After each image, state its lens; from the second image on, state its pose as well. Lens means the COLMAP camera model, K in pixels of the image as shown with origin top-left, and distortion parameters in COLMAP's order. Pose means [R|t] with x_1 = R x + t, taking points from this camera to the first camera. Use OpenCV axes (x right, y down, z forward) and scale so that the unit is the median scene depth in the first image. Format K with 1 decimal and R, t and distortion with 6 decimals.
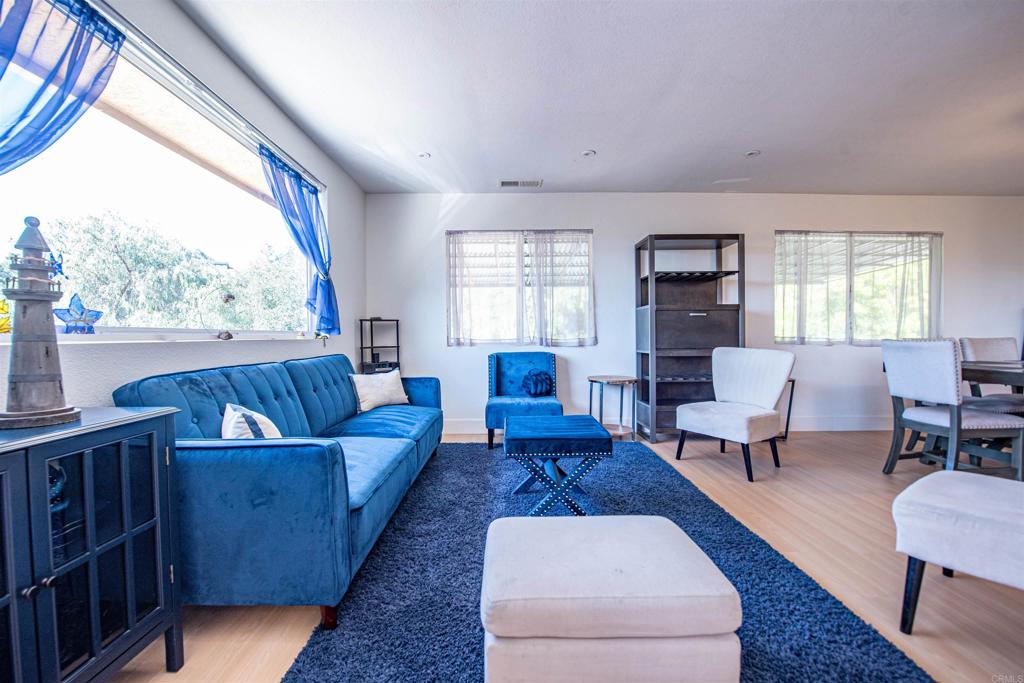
lens RADIAL K [[400.6, 0, 502.4], [0, 400.6, 347.3], [0, 0, 1]] dist [-0.024009, -0.000580]
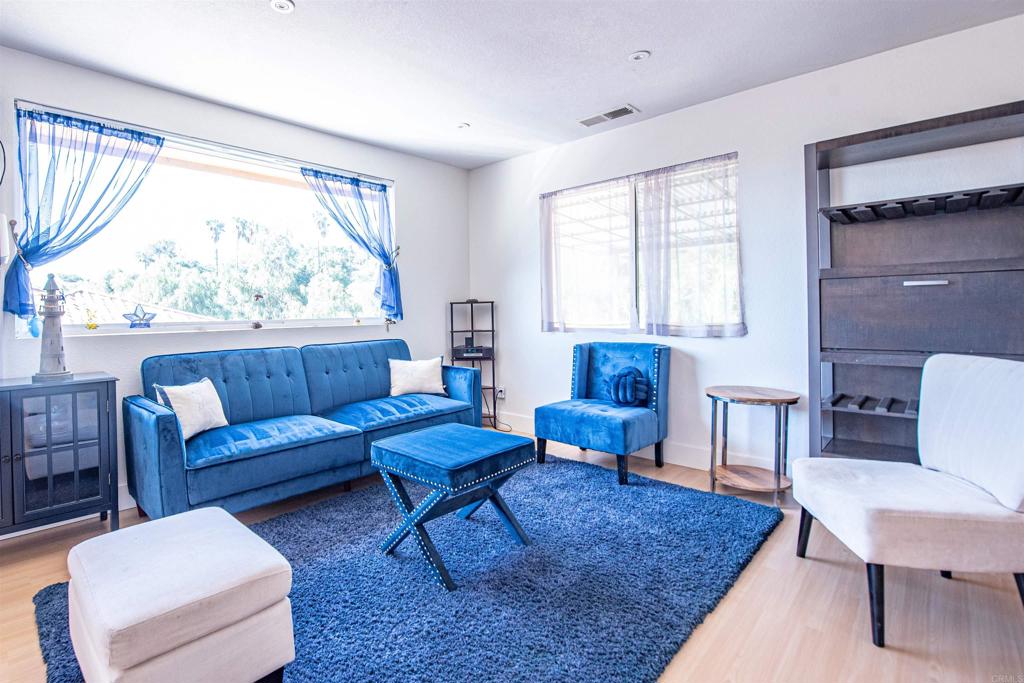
lens RADIAL K [[473.7, 0, 453.5], [0, 473.7, 314.0], [0, 0, 1]] dist [-0.009552, -0.002097]
pose [[0.713327, 0.001294, -0.700830, 0.458594], [-0.009873, 0.999918, -0.008203, -0.032252], [0.700762, 0.012770, 0.713281, 0.174673]]
